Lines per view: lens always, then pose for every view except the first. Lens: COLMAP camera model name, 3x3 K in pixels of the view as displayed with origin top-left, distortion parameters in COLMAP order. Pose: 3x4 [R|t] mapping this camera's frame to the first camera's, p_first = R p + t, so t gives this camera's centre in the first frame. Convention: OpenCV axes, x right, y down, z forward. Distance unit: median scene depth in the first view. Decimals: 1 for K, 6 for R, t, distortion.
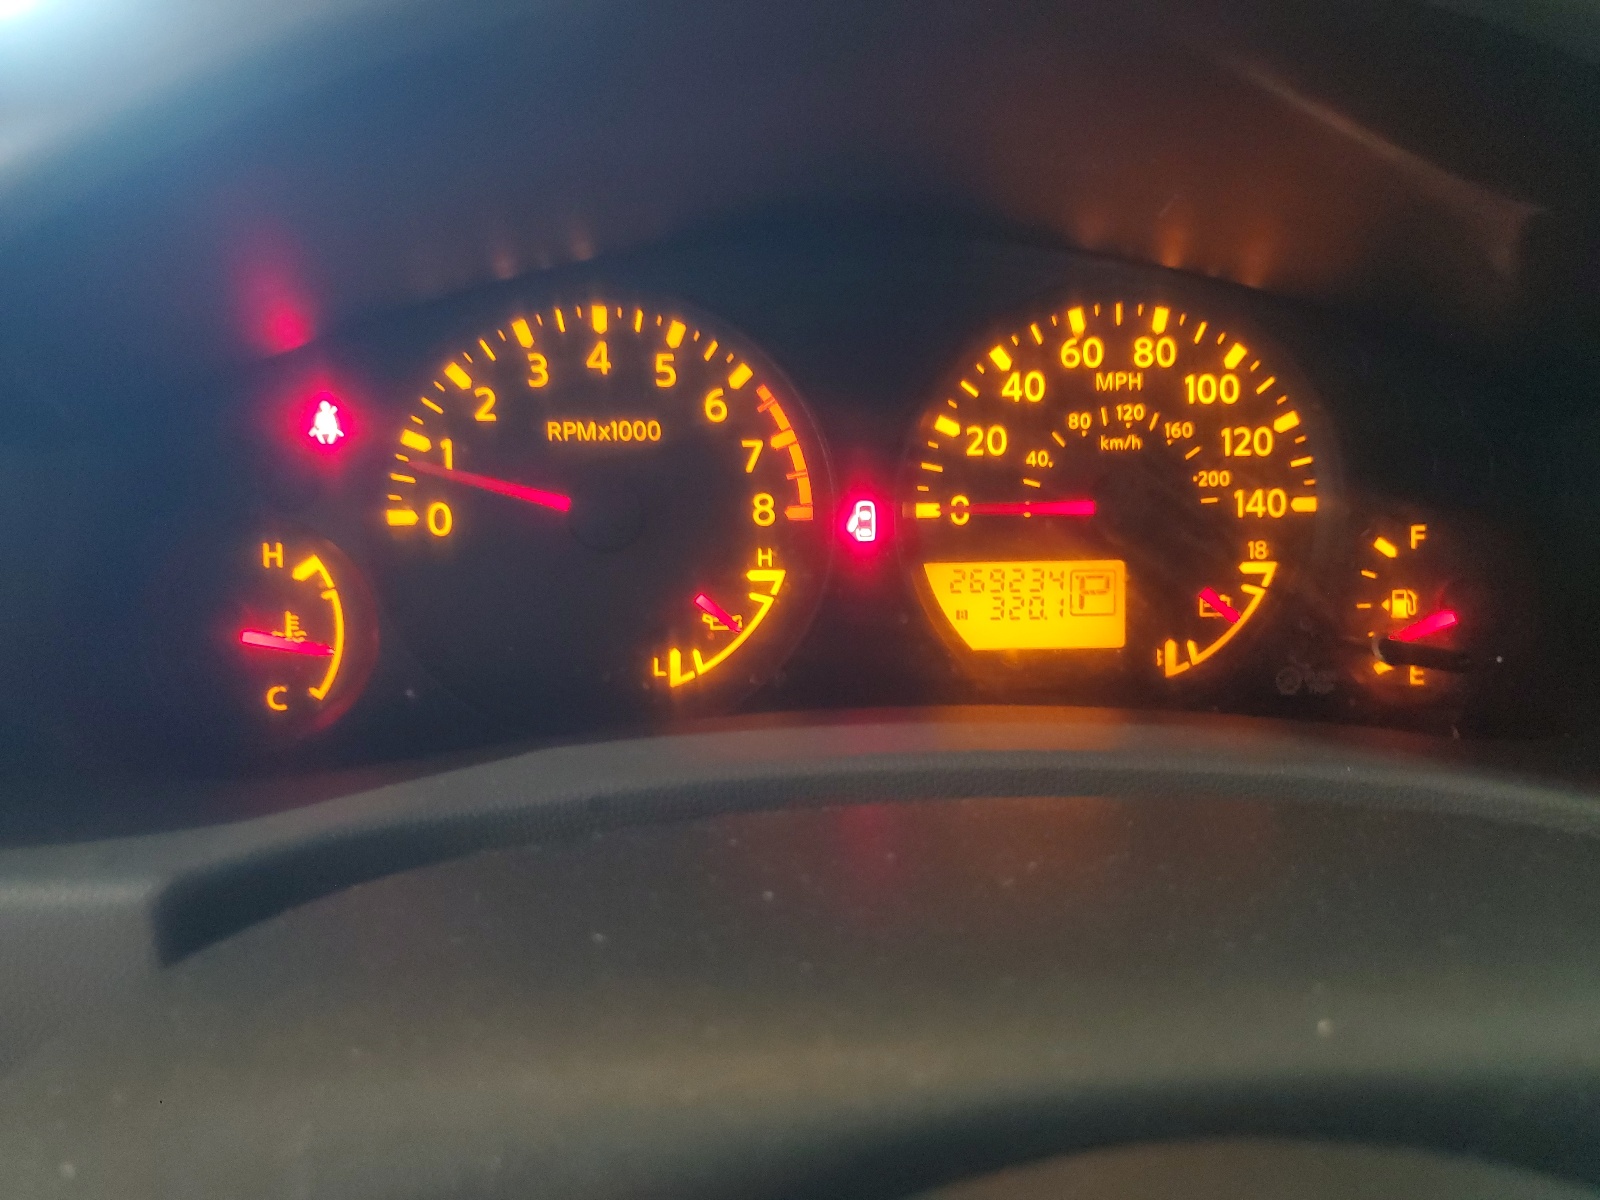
lens RADIAL K [[1210.4, 0, 799.7], [0, 1210.4, 599.2], [0, 0, 1]] dist [0.000664, -0.003187]
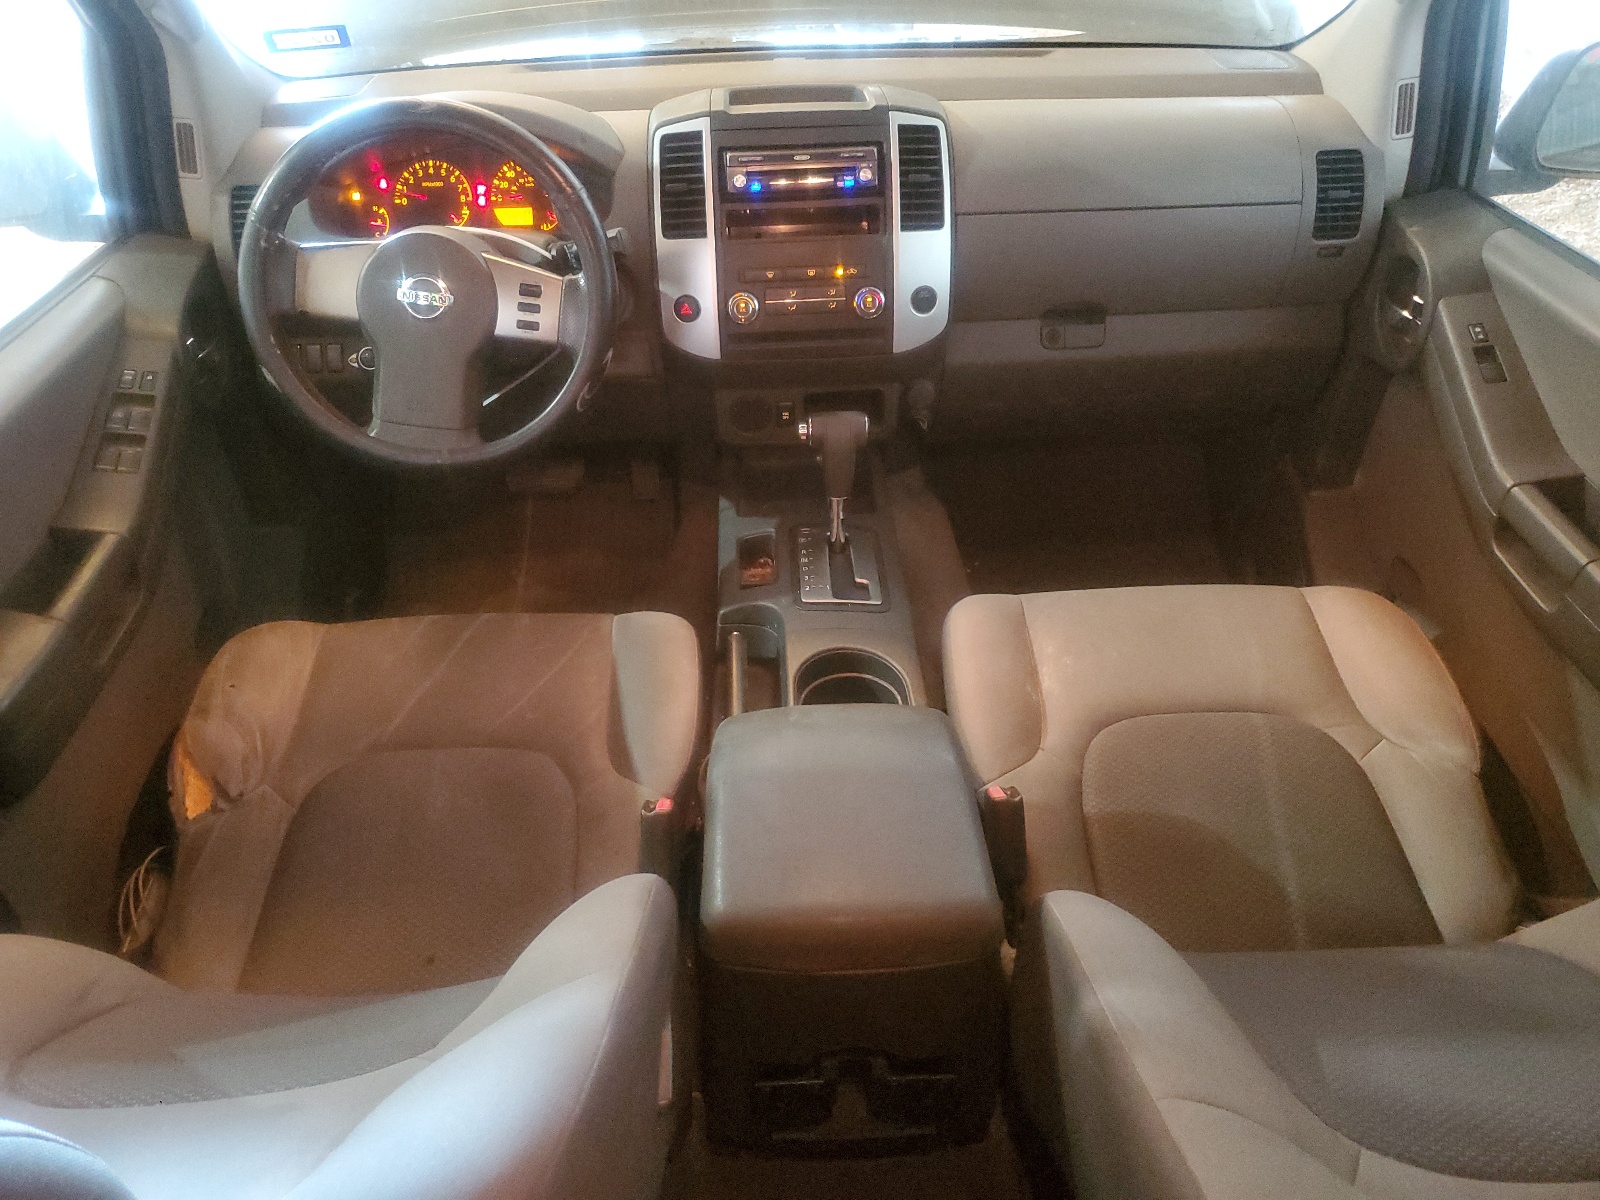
lens RADIAL K [[1210.4, 0, 800.4], [0, 1210.4, 600.3], [0, 0, 1]] dist [0.000664, -0.003187]
pose [[0.999286, -0.012266, -0.035748, 1.682426], [0.017124, 0.990155, 0.138921, 0.998941], [0.033692, -0.139434, 0.989658, -4.658428]]
